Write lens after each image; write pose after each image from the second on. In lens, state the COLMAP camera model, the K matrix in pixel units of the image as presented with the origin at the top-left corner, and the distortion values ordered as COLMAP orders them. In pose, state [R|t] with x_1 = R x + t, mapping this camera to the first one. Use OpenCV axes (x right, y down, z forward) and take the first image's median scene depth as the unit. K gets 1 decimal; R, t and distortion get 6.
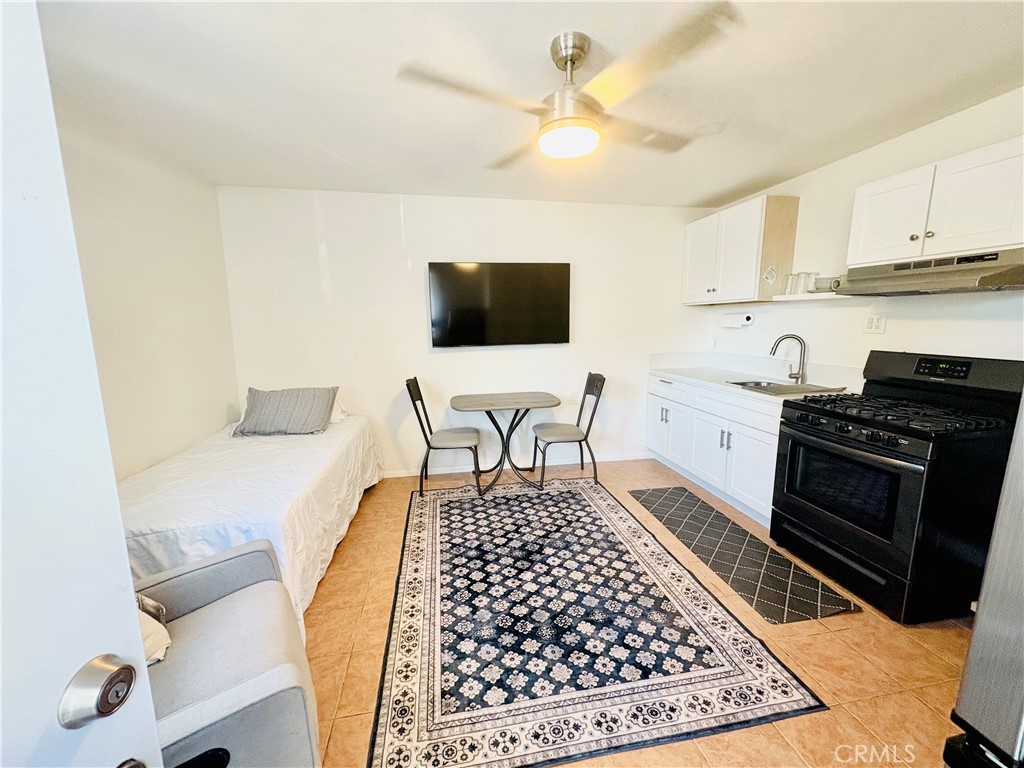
lens RADIAL K [[406.6, 0, 510.7], [0, 406.6, 386.5], [0, 0, 1]] dist [-0.000322, 0.000412]
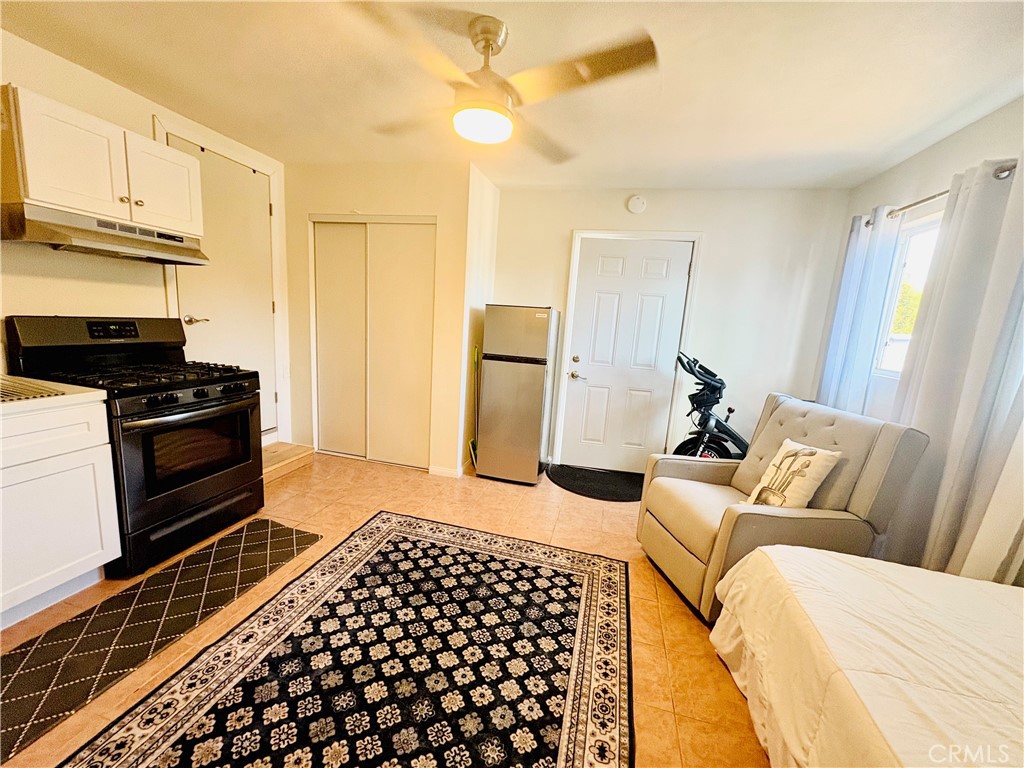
lens RADIAL K [[406.6, 0, 510.7], [0, 406.6, 386.5], [0, 0, 1]] dist [-0.000322, 0.000412]
pose [[-0.905647, -0.126990, 0.404570, -0.277584], [0.004648, 0.951072, 0.308935, -0.204308], [-0.424007, 0.281667, -0.860745, 1.377584]]
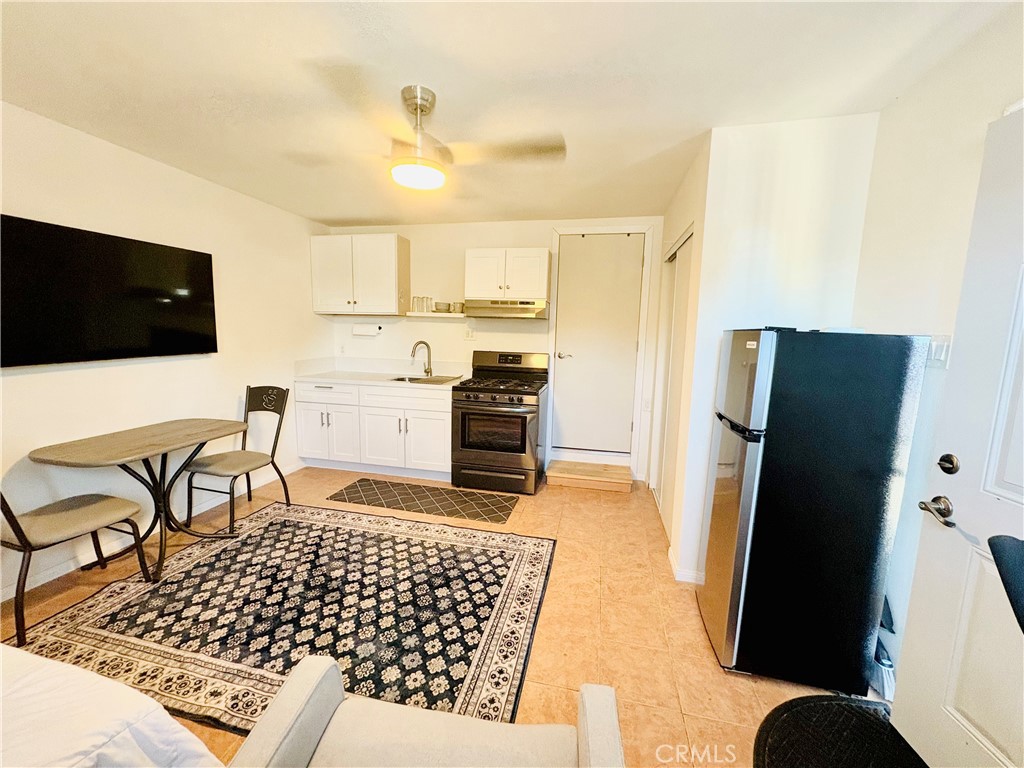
lens RADIAL K [[406.6, 0, 510.7], [0, 406.6, 386.5], [0, 0, 1]] dist [-0.000322, 0.000412]
pose [[0.394026, -0.107861, 0.912748, -0.592249], [0.119289, 0.990692, 0.065576, -0.038237], [-0.911325, 0.083043, 0.403225, 0.235612]]
